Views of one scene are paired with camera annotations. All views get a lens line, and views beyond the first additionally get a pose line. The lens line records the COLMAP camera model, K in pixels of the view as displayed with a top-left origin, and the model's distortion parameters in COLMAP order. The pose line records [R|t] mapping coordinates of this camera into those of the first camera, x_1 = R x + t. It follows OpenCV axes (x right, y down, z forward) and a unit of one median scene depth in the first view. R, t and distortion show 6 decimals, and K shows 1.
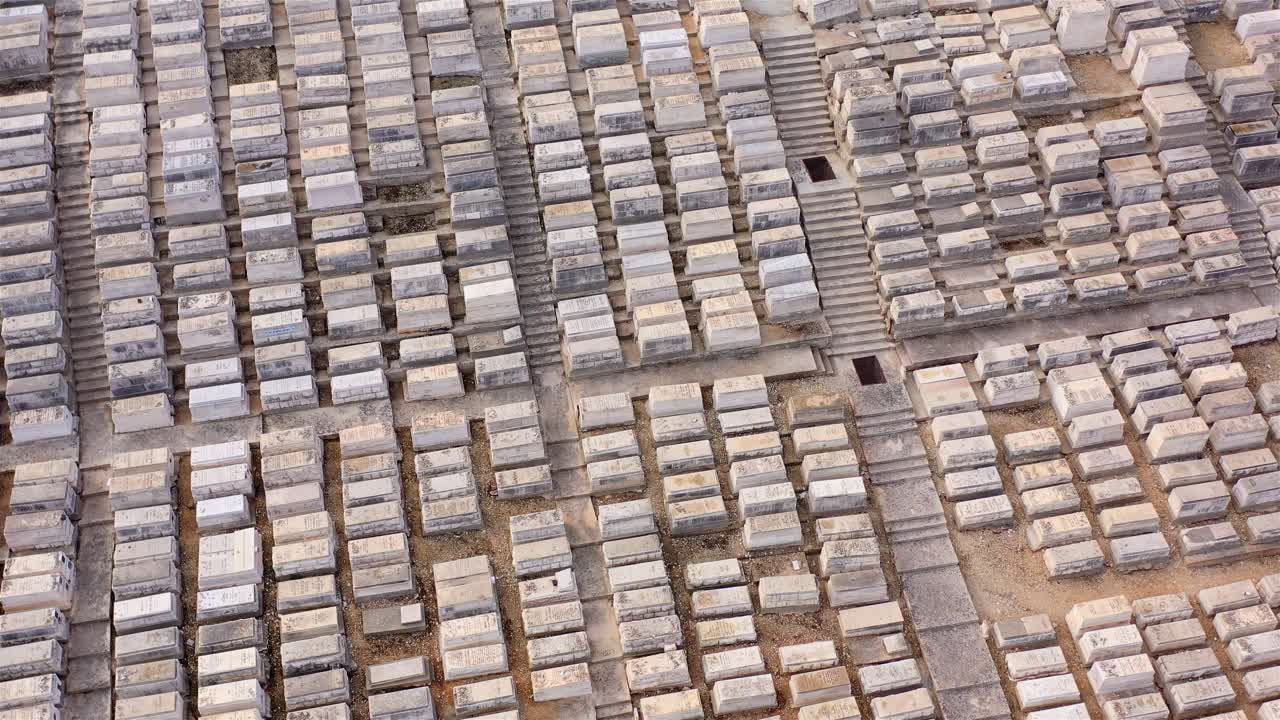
lens RADIAL K [[1471.6, 0, 640.0], [0, 1471.6, 360.0], [0, 0, 1]] dist [-0.006057, 0.018501]
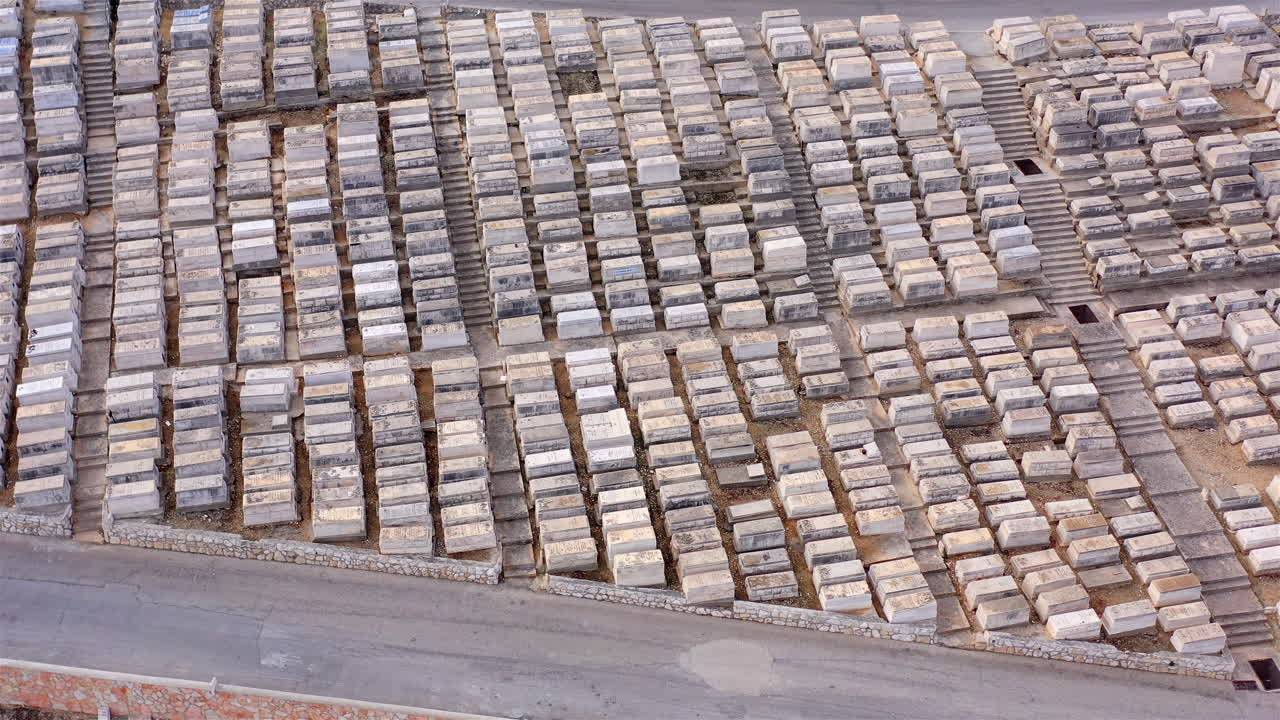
lens RADIAL K [[1471.6, 0, 640.0], [0, 1471.6, 360.0], [0, 0, 1]] dist [-0.006057, 0.018501]
pose [[0.999956, 0.000599, 0.009411, -0.237110], [0.000895, 0.987447, -0.157950, 0.247591], [-0.009387, 0.157951, 0.987402, -0.225638]]
